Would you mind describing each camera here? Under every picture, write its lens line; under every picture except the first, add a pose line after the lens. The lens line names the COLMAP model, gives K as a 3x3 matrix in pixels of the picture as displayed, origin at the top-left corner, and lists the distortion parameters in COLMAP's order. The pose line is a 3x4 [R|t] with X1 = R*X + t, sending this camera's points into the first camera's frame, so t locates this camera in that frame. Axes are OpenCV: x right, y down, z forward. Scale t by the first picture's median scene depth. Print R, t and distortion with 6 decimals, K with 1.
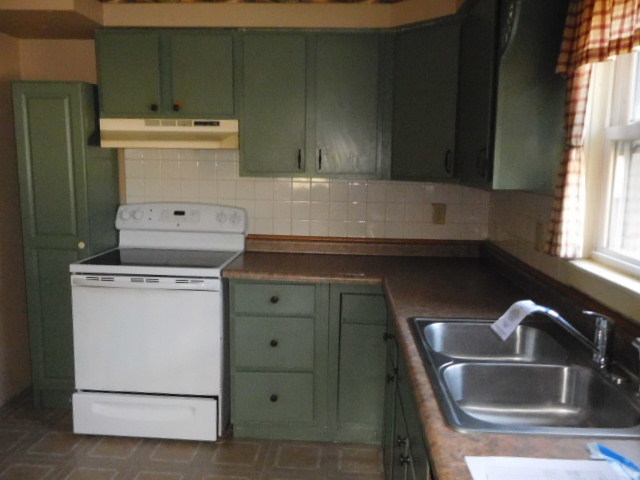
lens RADIAL K [[541.2, 0, 322.6], [0, 541.2, 239.9], [0, 0, 1]] dist [0.009885, 0.019218]
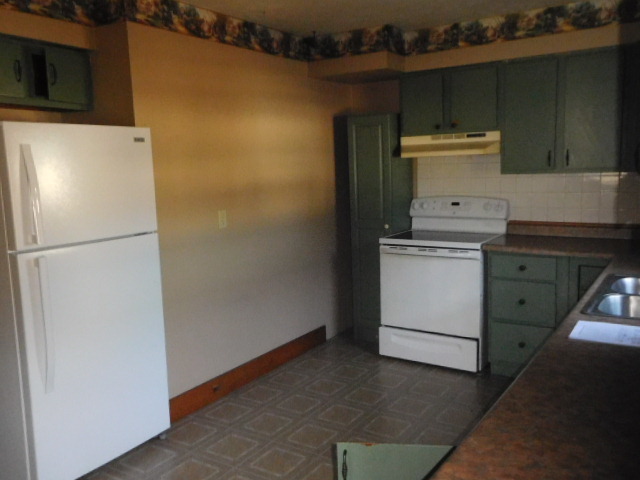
lens RADIAL K [[541.2, 0, 320.8], [0, 541.2, 239.8], [0, 0, 1]] dist [0.009885, 0.019218]
pose [[0.861214, 0.023428, -0.507703, 0.139849], [-0.022336, 0.999717, 0.008243, 0.038642], [0.507752, 0.004241, 0.861493, -0.337529]]
